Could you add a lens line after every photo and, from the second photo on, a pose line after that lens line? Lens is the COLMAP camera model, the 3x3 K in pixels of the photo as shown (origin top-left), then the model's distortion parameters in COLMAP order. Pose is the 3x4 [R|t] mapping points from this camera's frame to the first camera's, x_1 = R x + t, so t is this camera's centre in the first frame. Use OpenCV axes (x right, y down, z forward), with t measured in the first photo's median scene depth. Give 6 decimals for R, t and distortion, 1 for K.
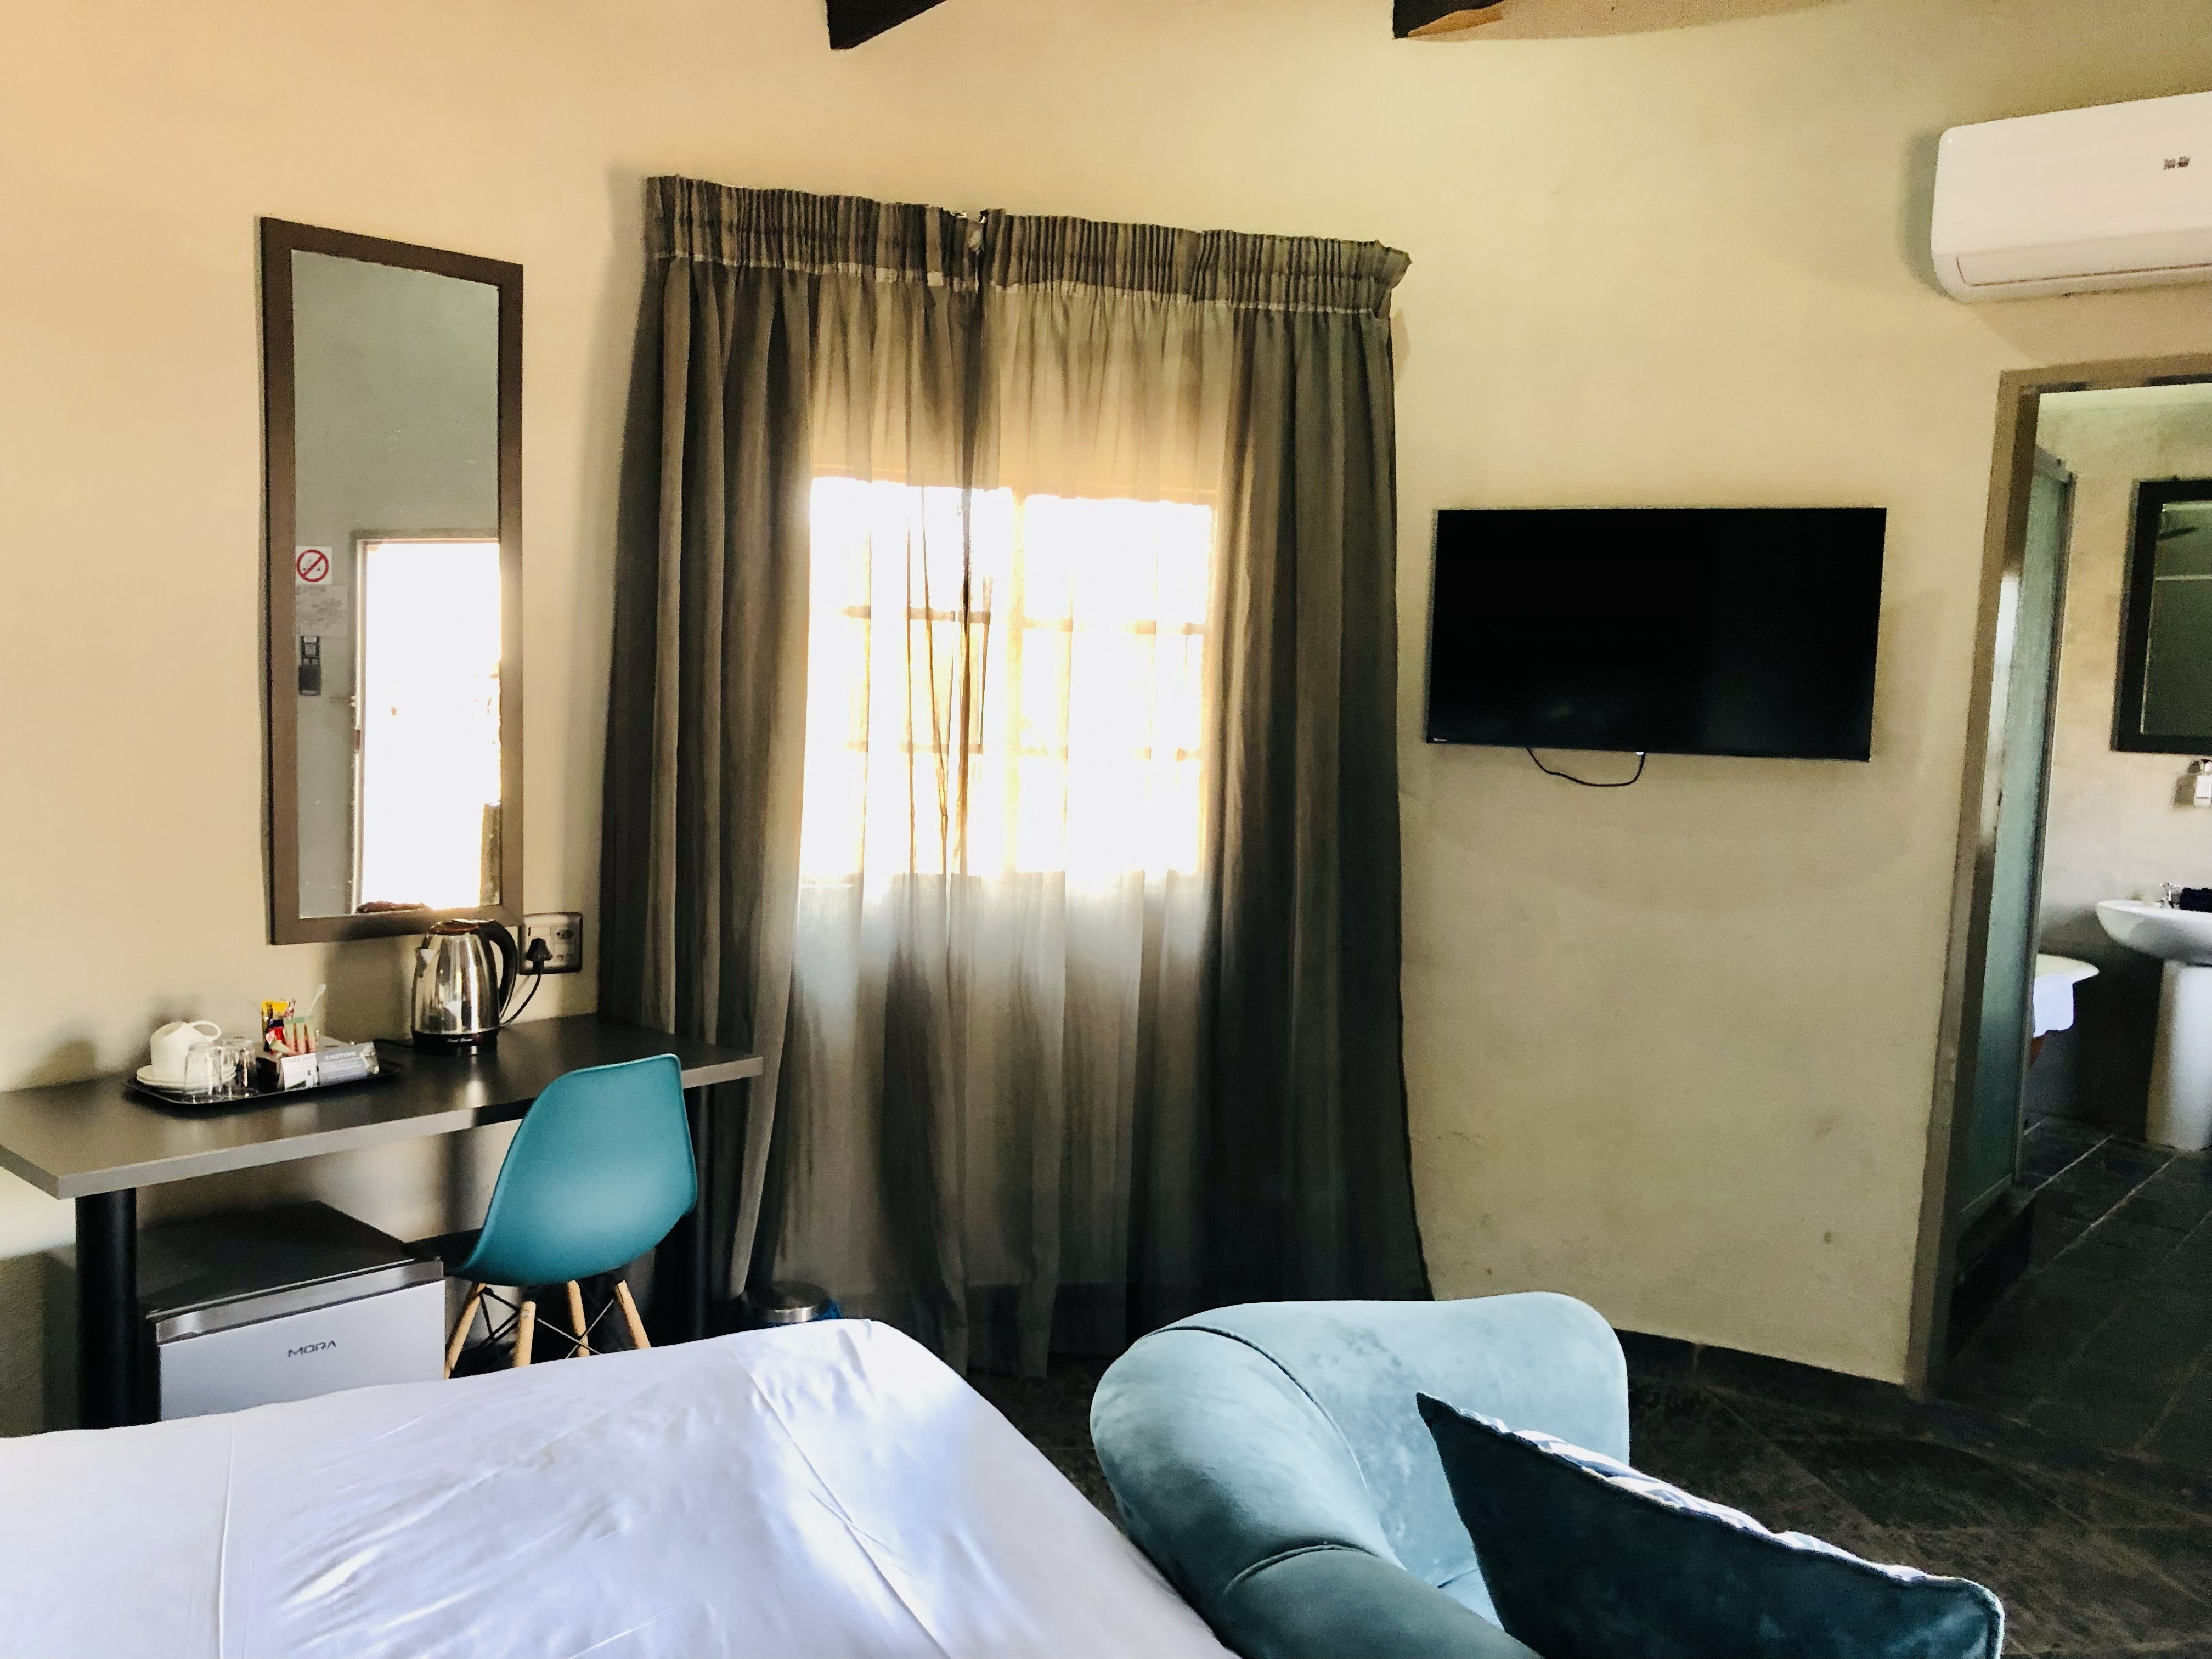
lens RADIAL K [[1840.5, 0, 1106.0], [0, 1840.5, 829.5], [0, 0, 1]] dist [0.060012, -0.082283]
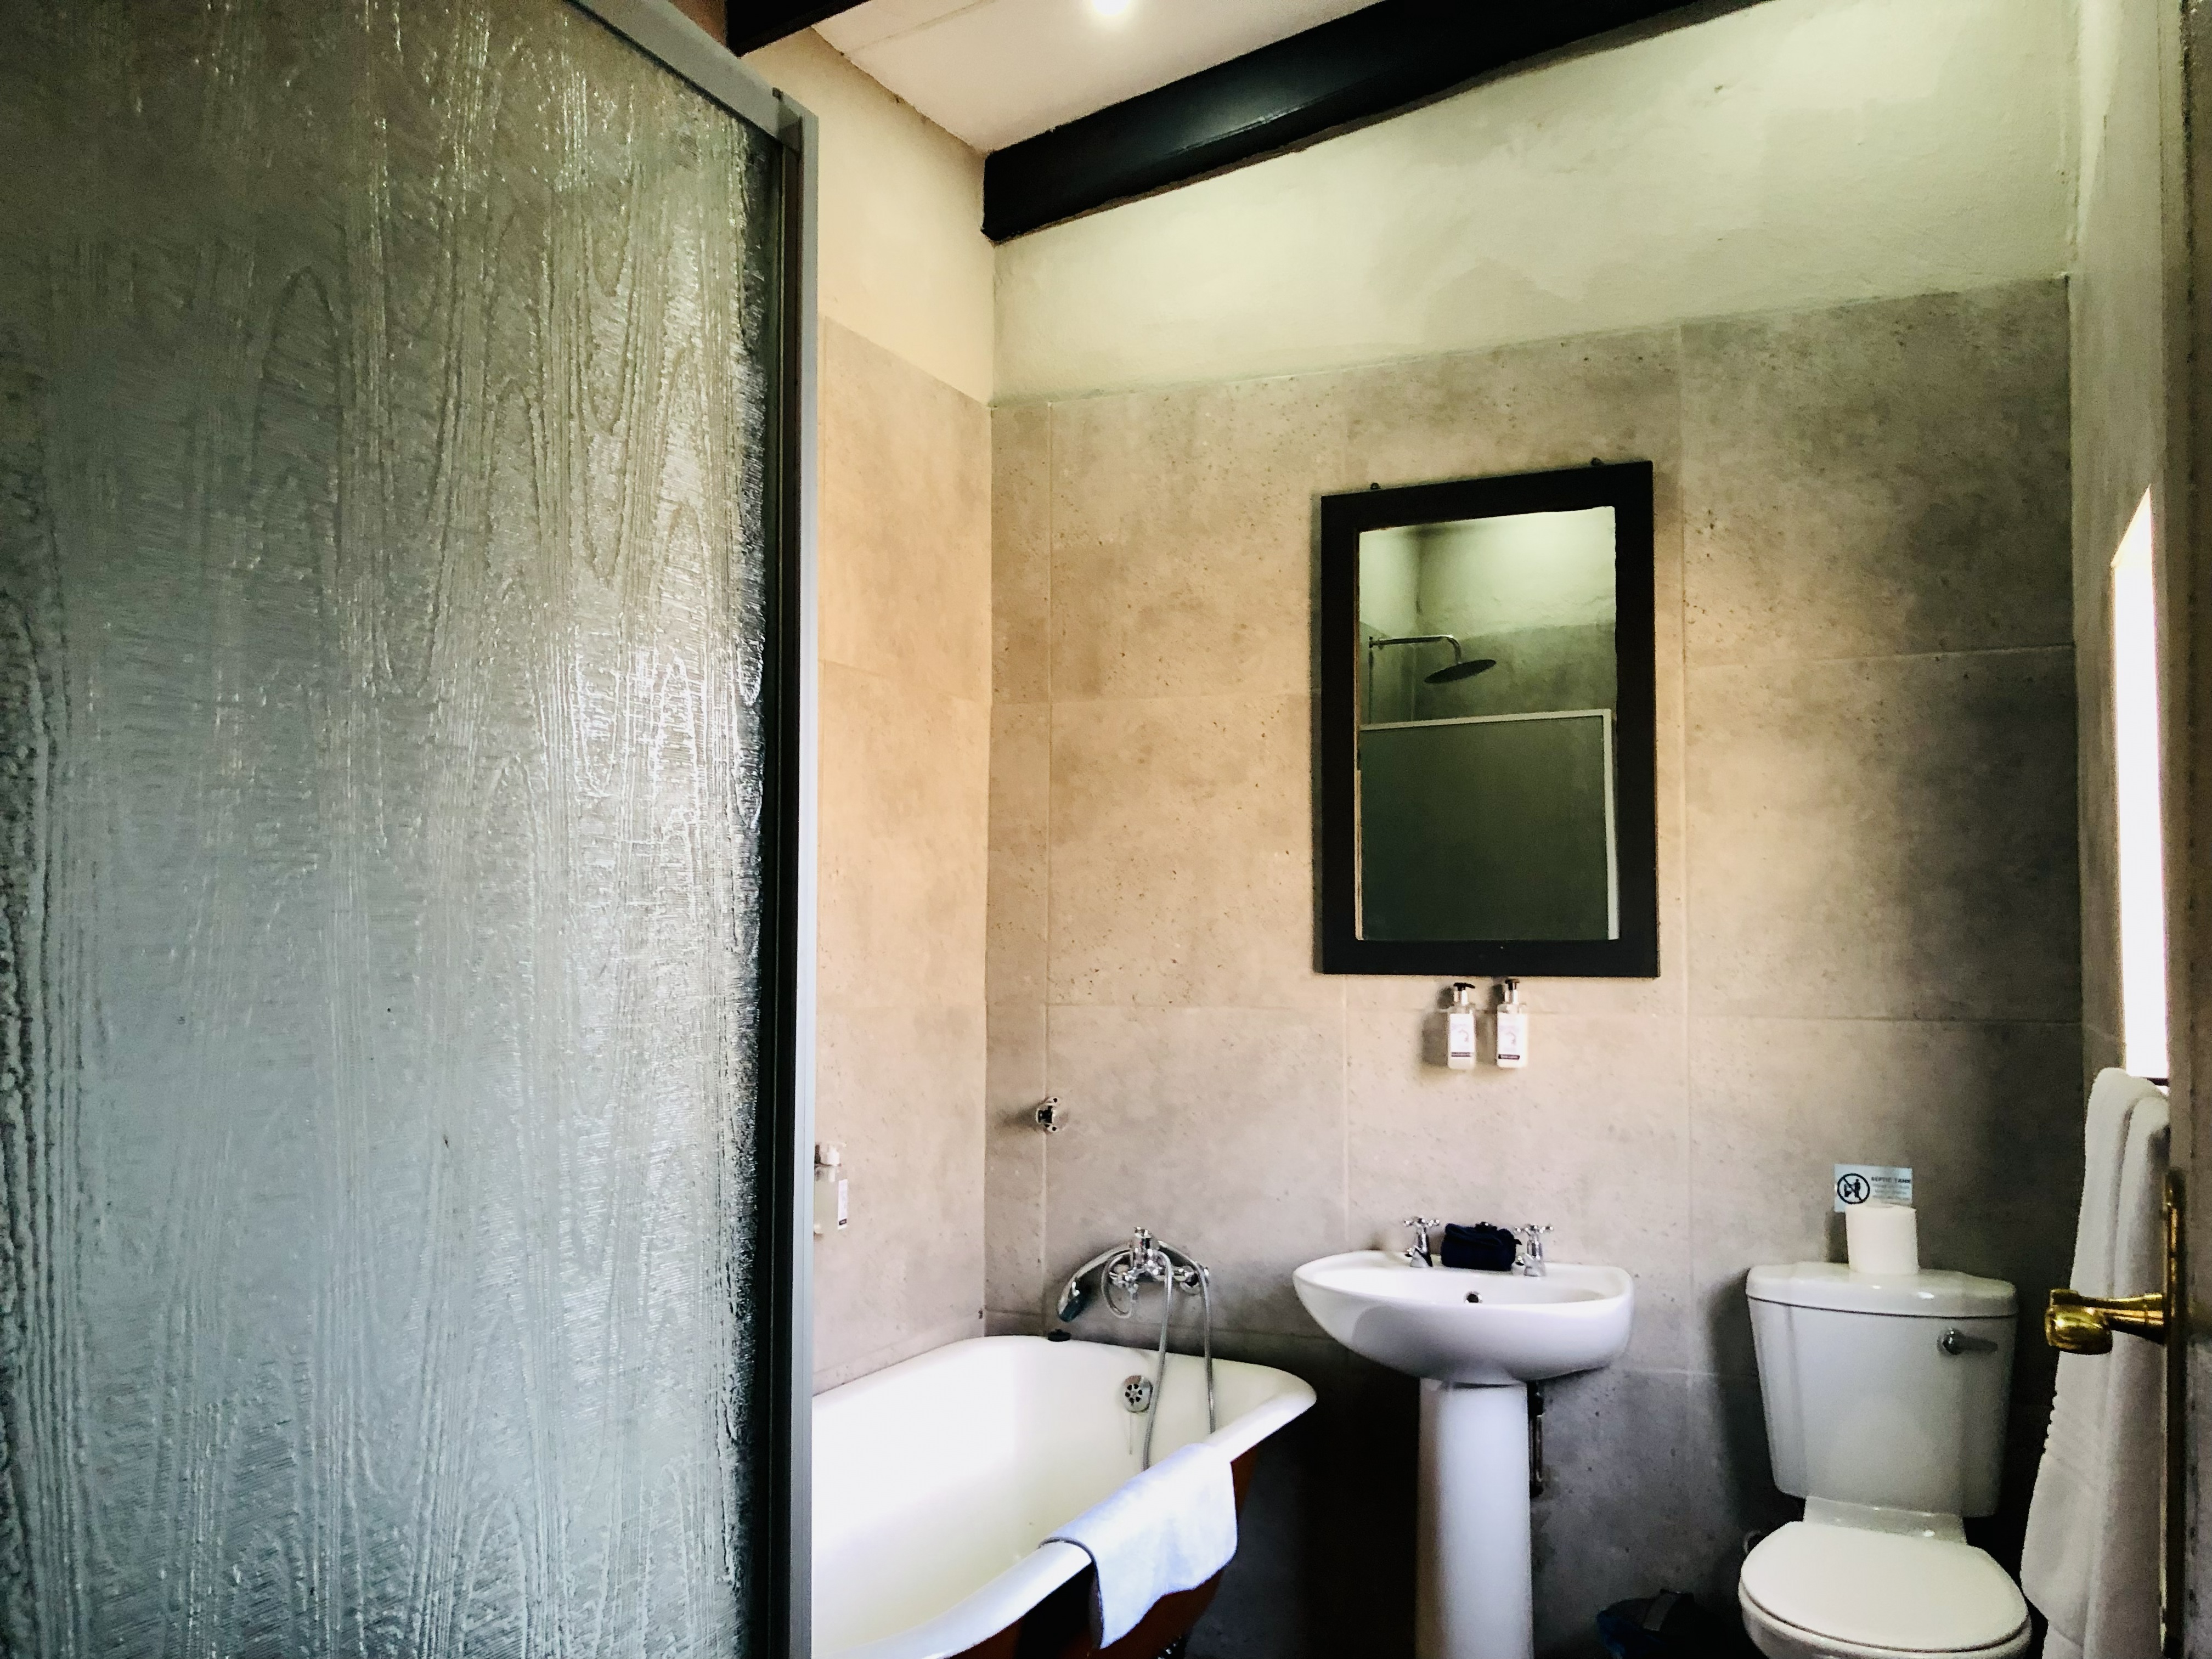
lens RADIAL K [[1840.5, 0, 1106.0], [0, 1840.5, 829.5], [0, 0, 1]] dist [0.060012, -0.082283]
pose [[0.966645, -0.016768, 0.255570, 0.227912], [0.053429, 0.989102, -0.137192, -0.008698], [-0.250484, 0.146271, 0.957007, 0.324688]]
